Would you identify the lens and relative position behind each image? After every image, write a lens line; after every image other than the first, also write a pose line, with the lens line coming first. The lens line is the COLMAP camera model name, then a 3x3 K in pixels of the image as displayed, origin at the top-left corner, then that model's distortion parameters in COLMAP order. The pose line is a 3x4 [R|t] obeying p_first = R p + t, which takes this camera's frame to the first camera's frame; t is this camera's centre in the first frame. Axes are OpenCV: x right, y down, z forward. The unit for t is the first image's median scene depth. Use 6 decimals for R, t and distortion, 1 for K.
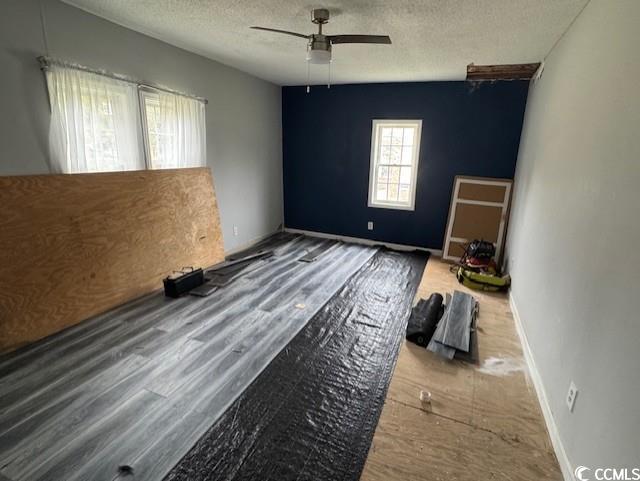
lens RADIAL K [[339.7, 0, 319.4], [0, 339.7, 241.0], [0, 0, 1]] dist [0.002808, -0.000544]
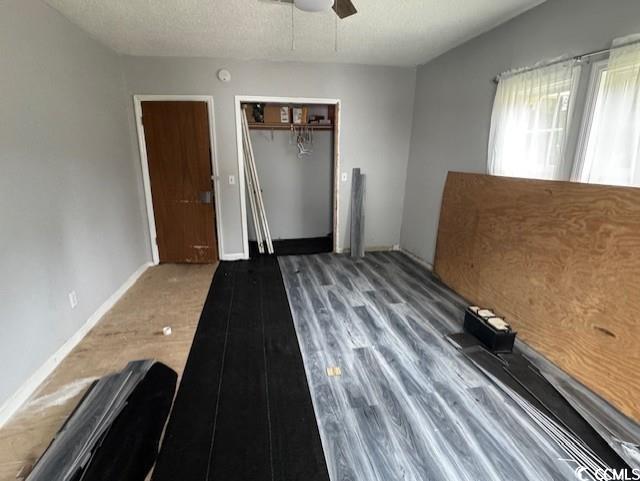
lens RADIAL K [[339.7, 0, 318.4], [0, 339.7, 239.4], [0, 0, 1]] dist [0.002808, -0.000544]
pose [[-0.842930, 0.106025, -0.527474, 0.342902], [-0.159163, 0.887369, 0.432716, -0.378361], [0.513942, 0.448704, -0.731114, 1.519009]]
